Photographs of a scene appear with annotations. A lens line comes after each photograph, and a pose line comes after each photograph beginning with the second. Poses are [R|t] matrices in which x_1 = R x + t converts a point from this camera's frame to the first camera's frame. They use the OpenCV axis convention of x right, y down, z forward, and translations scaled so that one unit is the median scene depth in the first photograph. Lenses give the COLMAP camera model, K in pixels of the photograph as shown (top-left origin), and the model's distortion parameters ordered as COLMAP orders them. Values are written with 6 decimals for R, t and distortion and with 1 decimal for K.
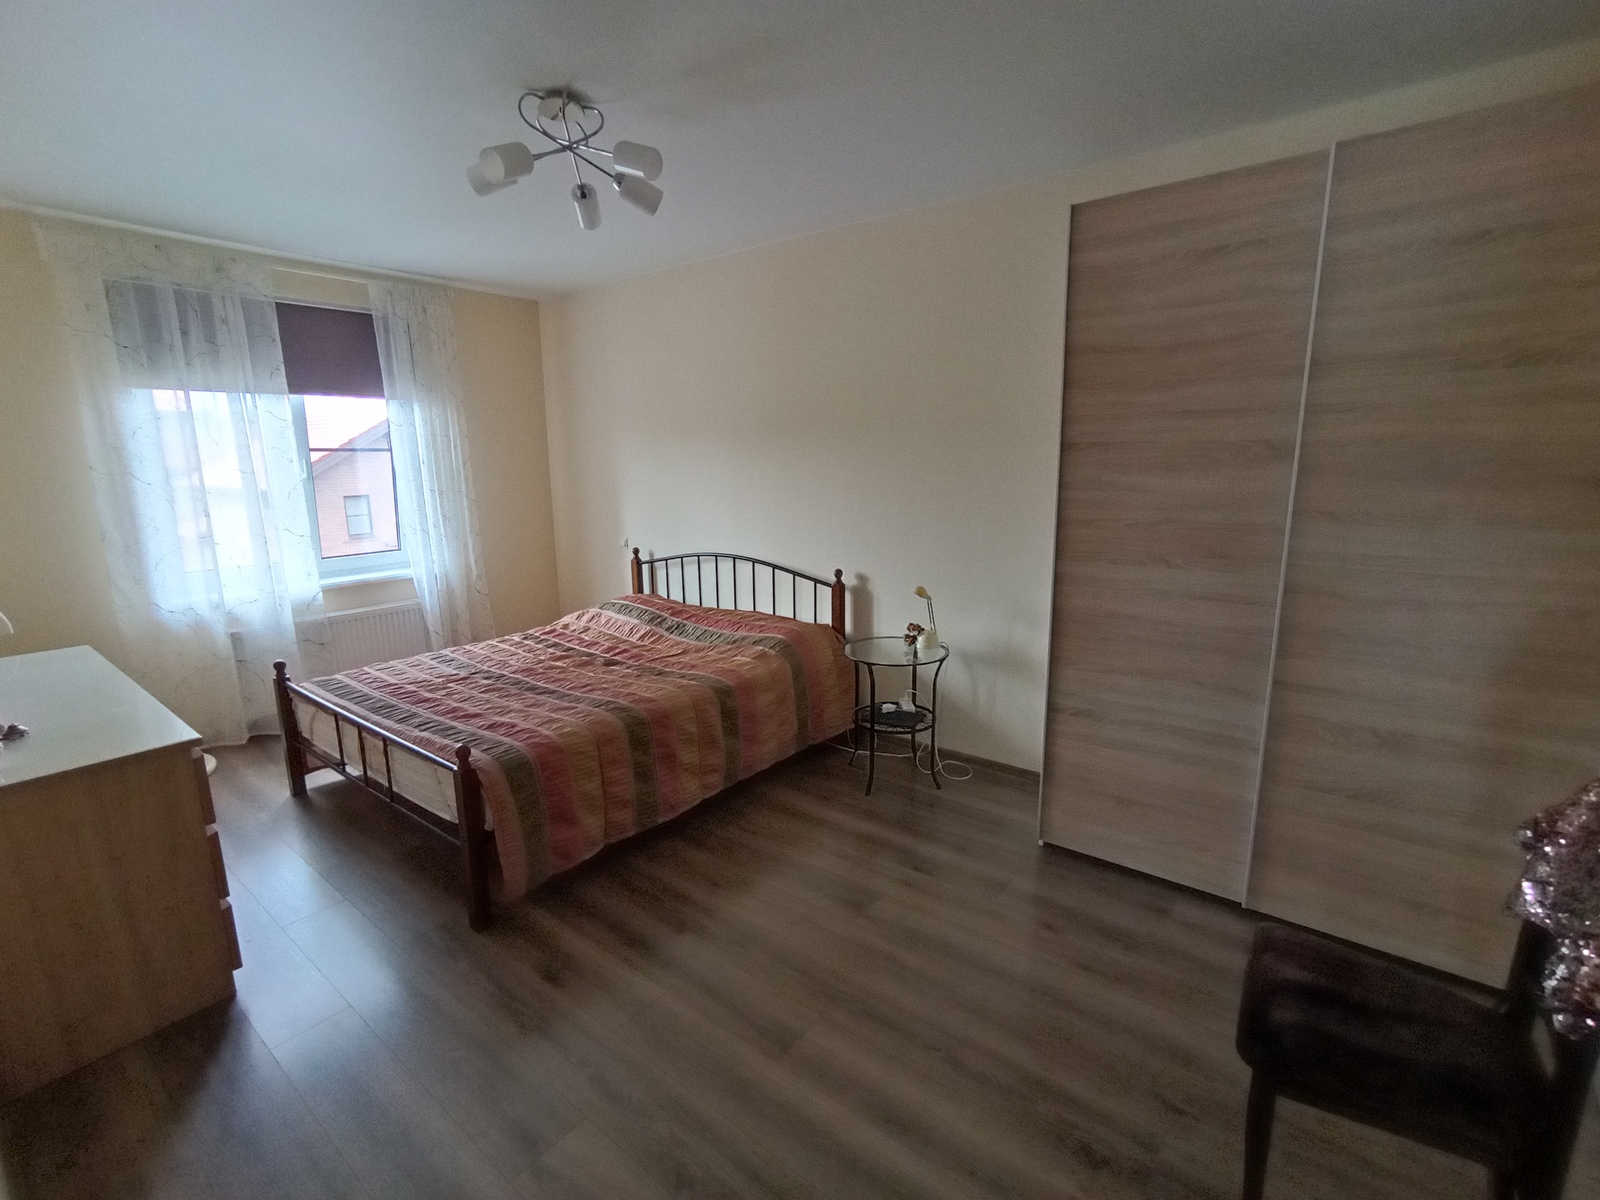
lens RADIAL K [[719.6, 0, 800.0], [0, 719.6, 600.0], [0, 0, 1]] dist [-0.022578, 0.017155]
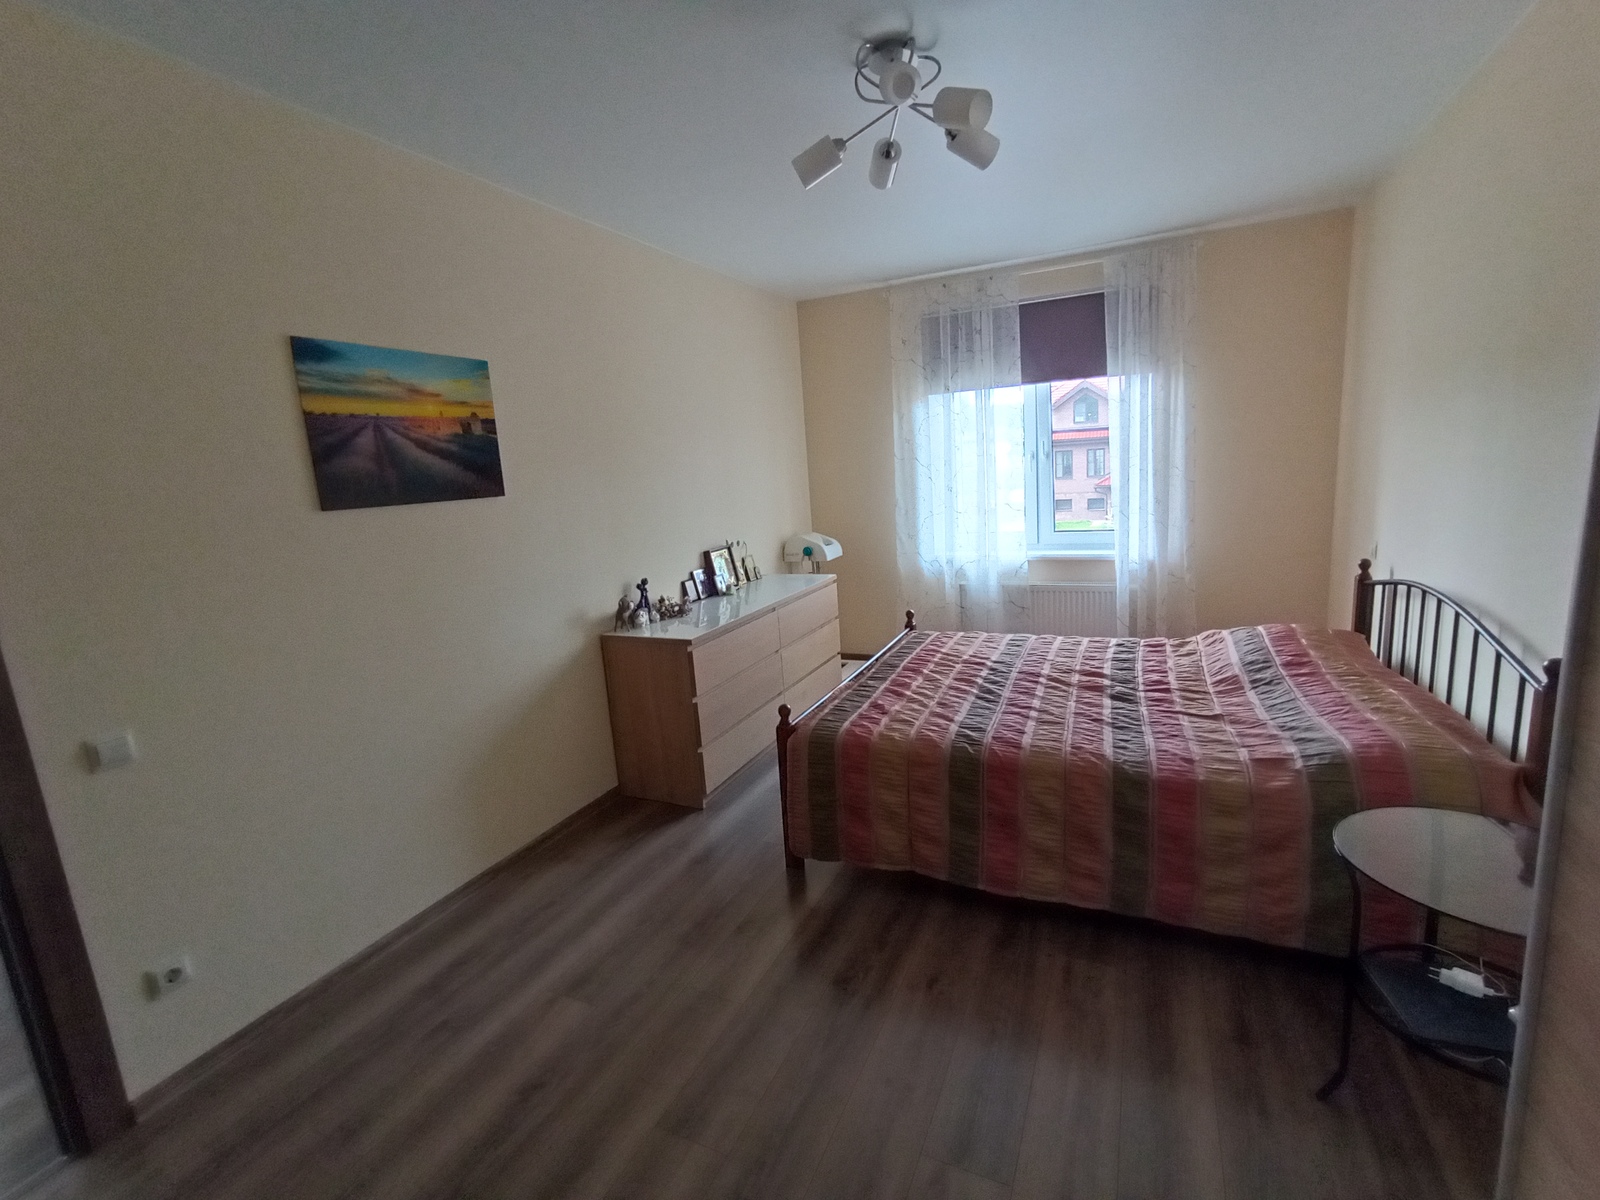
lens RADIAL K [[719.6, 0, 800.0], [0, 719.6, 600.0], [0, 0, 1]] dist [-0.022578, 0.017155]
pose [[0.246544, 0.180201, -0.952231, 0.384806], [-0.134024, 0.979460, 0.150654, -0.089326], [0.959820, 0.090479, 0.265631, 0.444664]]
